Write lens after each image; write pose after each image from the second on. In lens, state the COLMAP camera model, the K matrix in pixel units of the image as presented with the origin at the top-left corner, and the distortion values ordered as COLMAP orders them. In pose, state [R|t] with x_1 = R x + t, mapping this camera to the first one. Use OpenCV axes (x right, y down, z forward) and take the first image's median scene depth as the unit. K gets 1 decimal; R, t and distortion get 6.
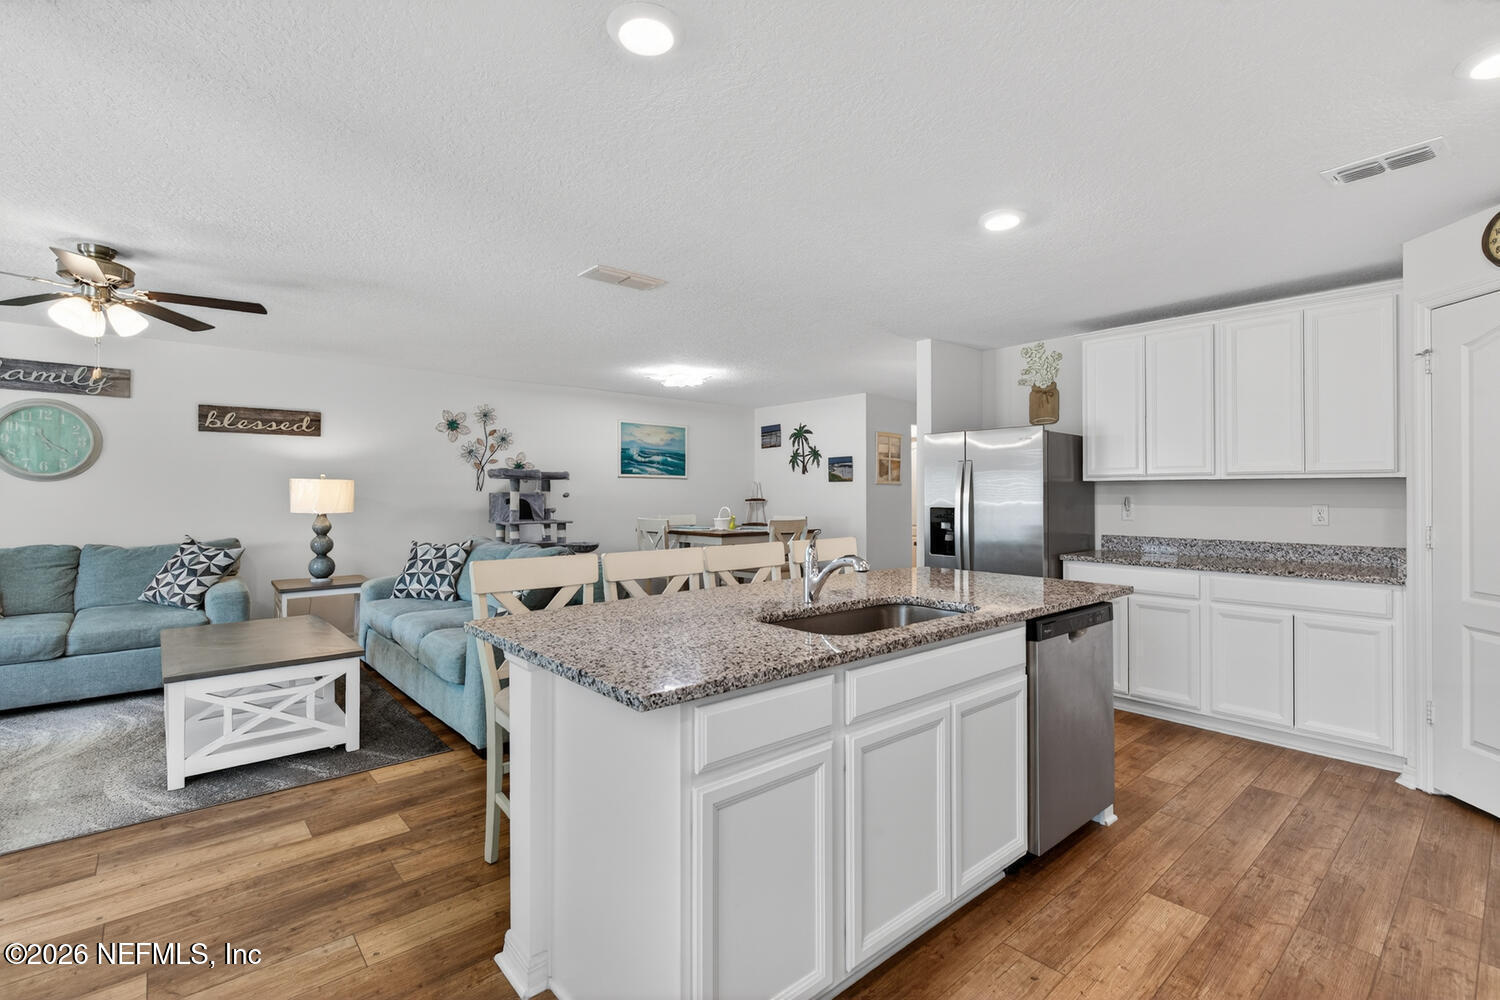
lens RADIAL K [[683.7, 0, 750.9], [0, 683.7, 488.8], [0, 0, 1]] dist [-0.001990, 0.001709]
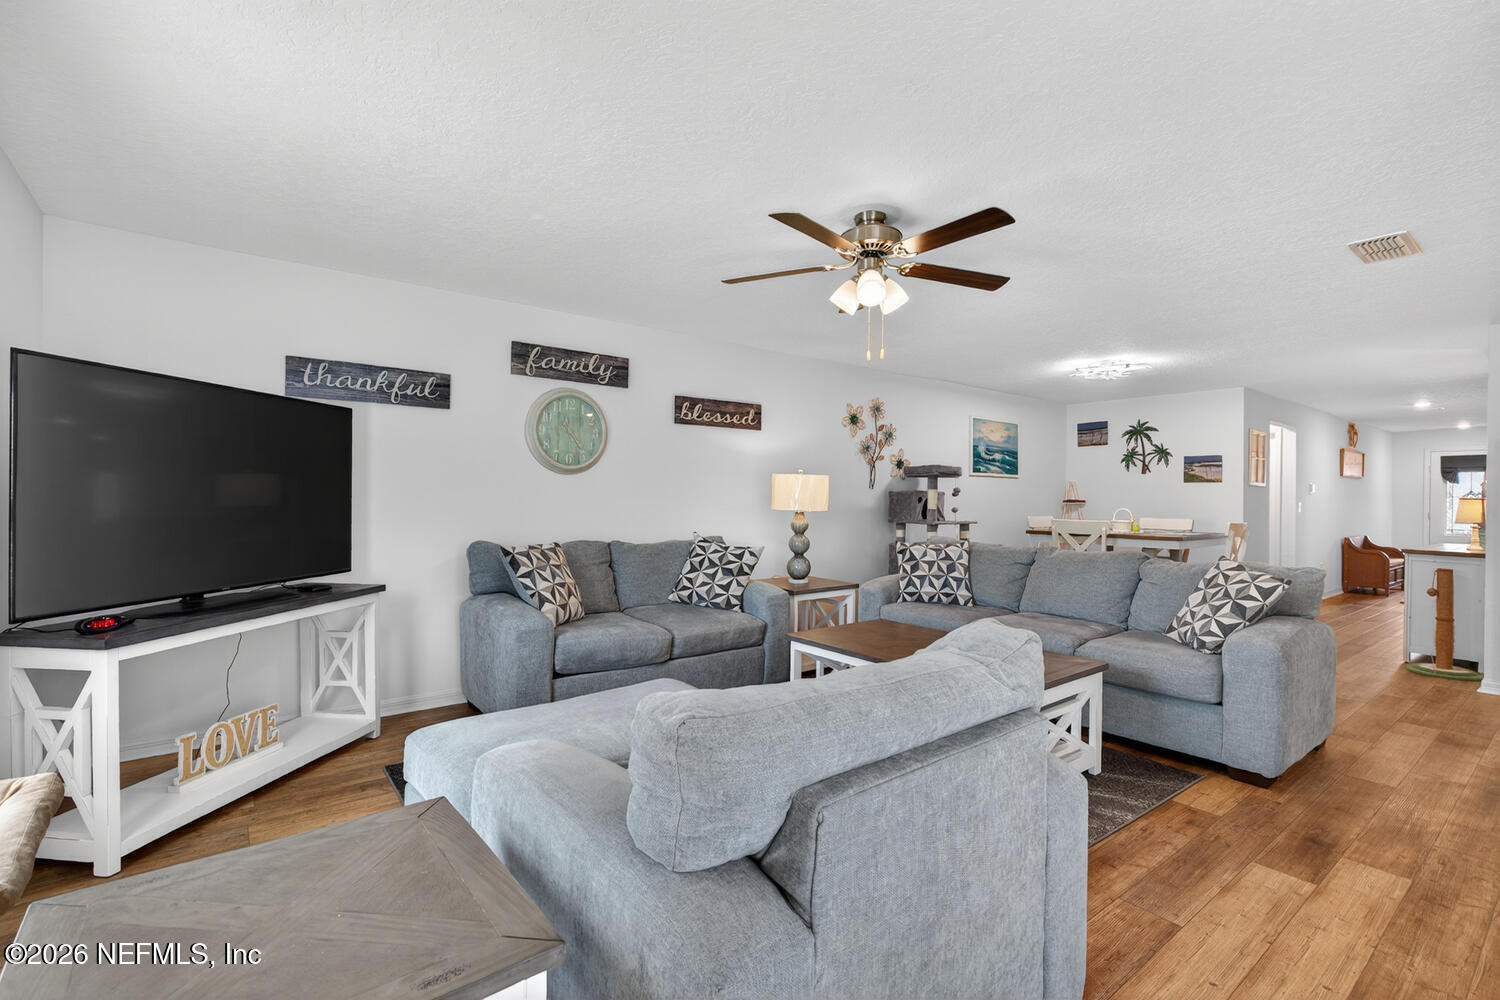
lens RADIAL K [[683.7, 0, 755.7], [0, 683.7, 496.2], [0, 0, 1]] dist [-0.001990, 0.001709]
pose [[0.998668, 0.008148, -0.050950, -0.682744], [-0.007726, 0.999934, 0.008475, 0.008763], [0.051015, -0.008070, 0.998665, 0.054184]]
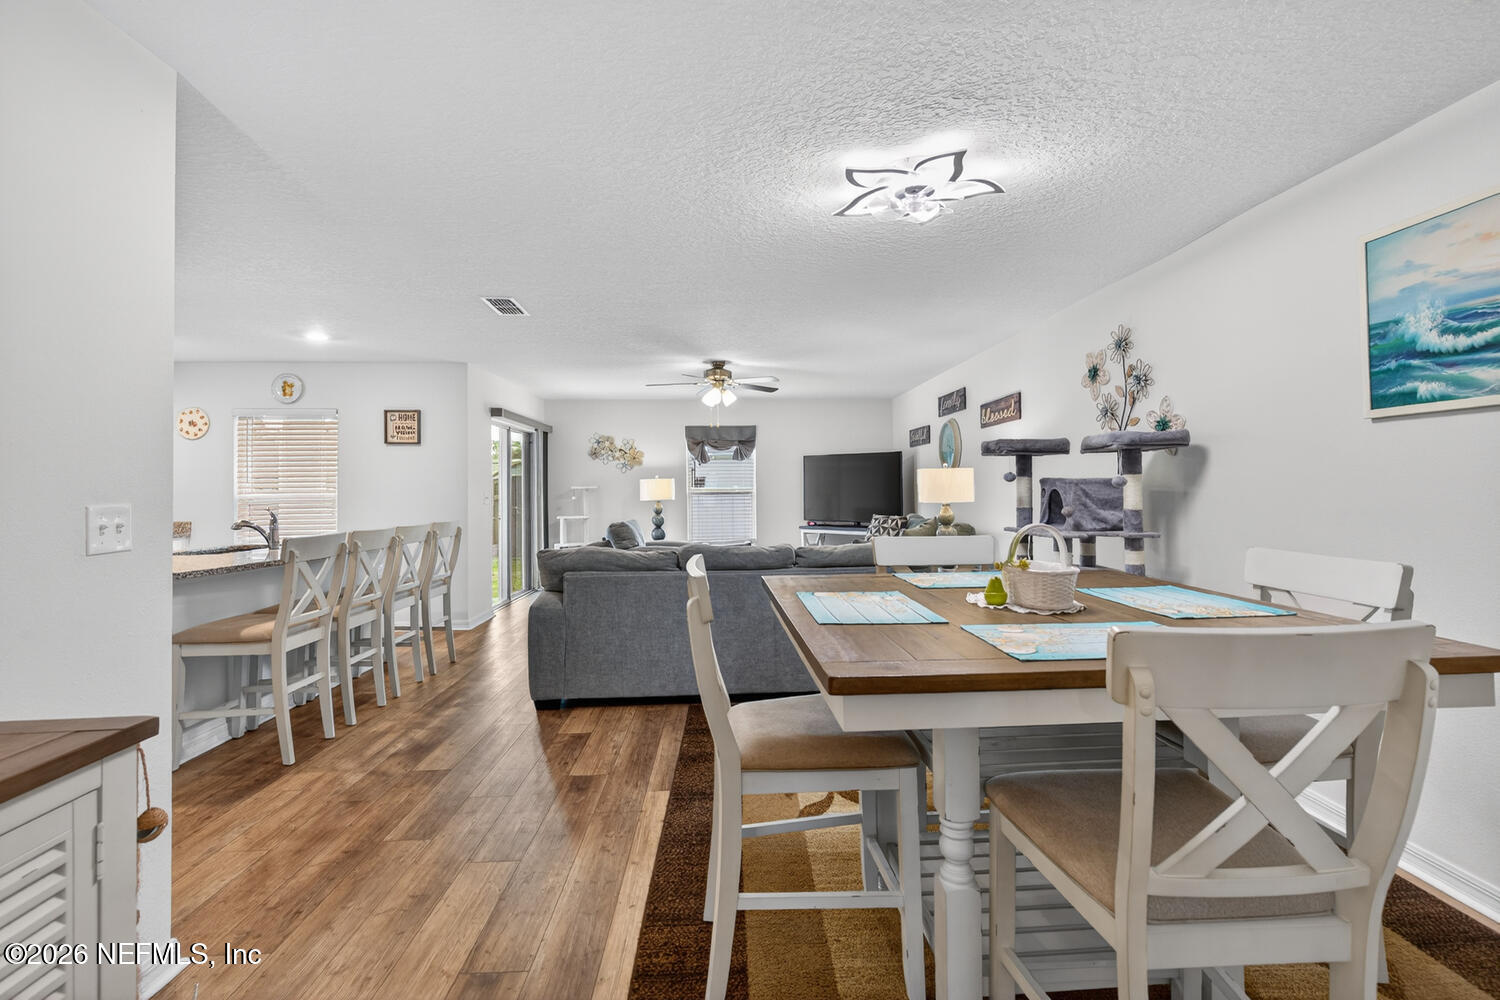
lens RADIAL K [[683.7, 0, 760.5], [0, 683.7, 487.8], [0, 0, 1]] dist [-0.001990, 0.001709]
pose [[-0.621317, 0.005218, -0.783542, 0.344425], [0.015307, 0.999868, -0.005478, 0.017276], [0.783410, -0.015397, -0.621315, 1.504708]]
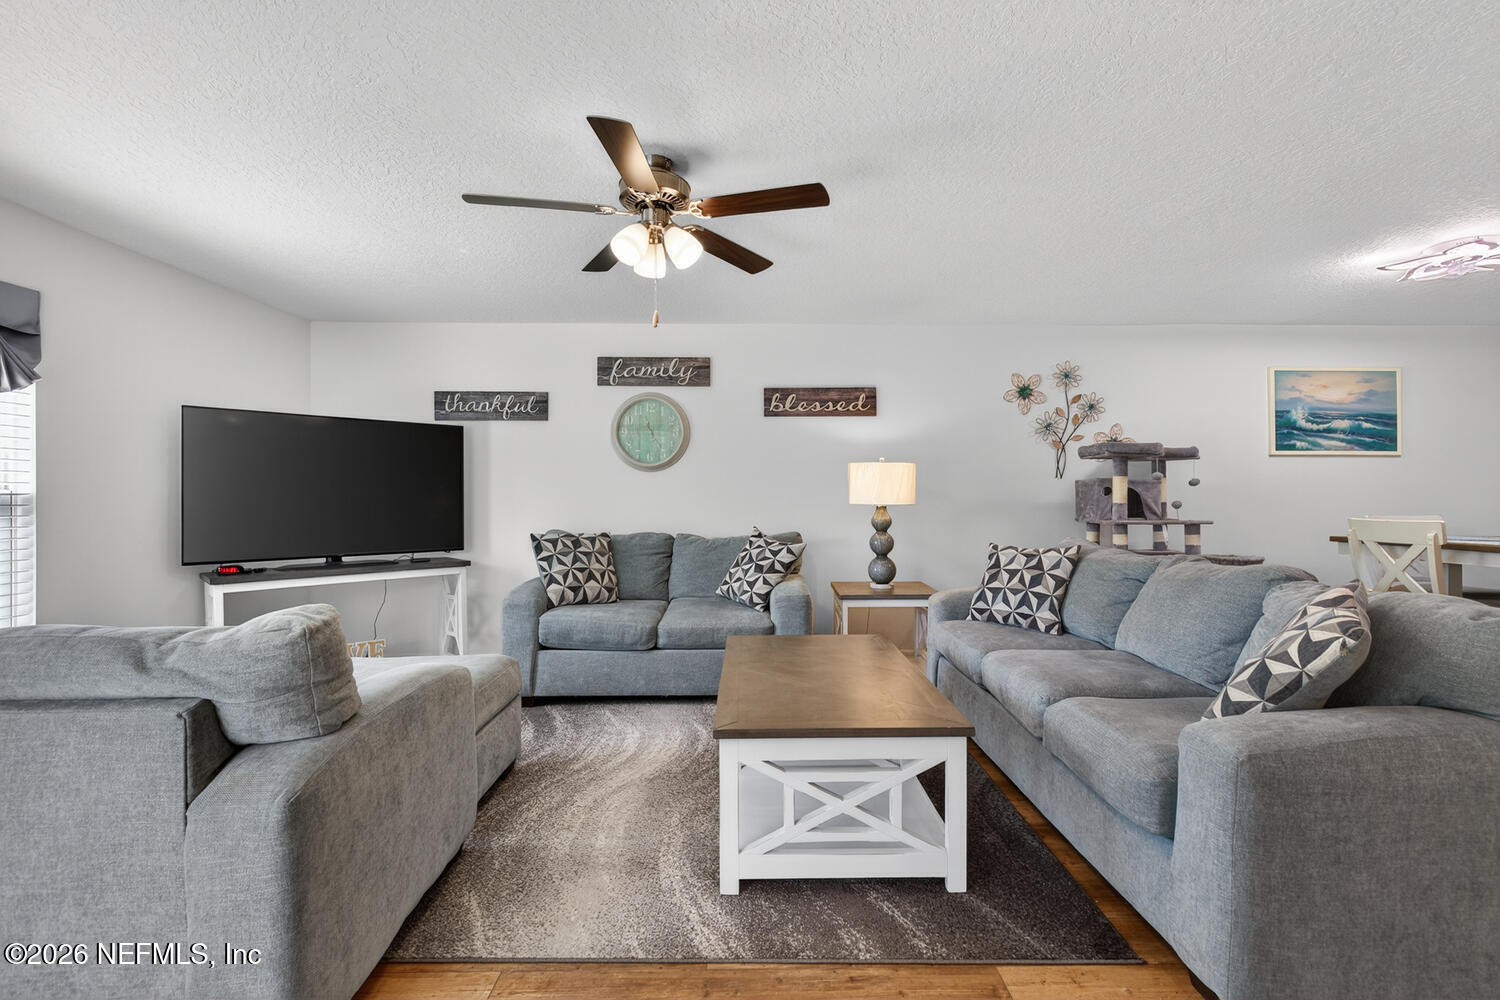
lens RADIAL K [[683.7, 0, 754.2], [0, 683.7, 484.9], [0, 0, 1]] dist [-0.001990, 0.001709]
pose [[0.758095, -0.015709, -0.651955, -0.221491], [0.008350, 0.999862, -0.014382, 0.024223], [0.652091, 0.005459, 0.758121, 0.296383]]
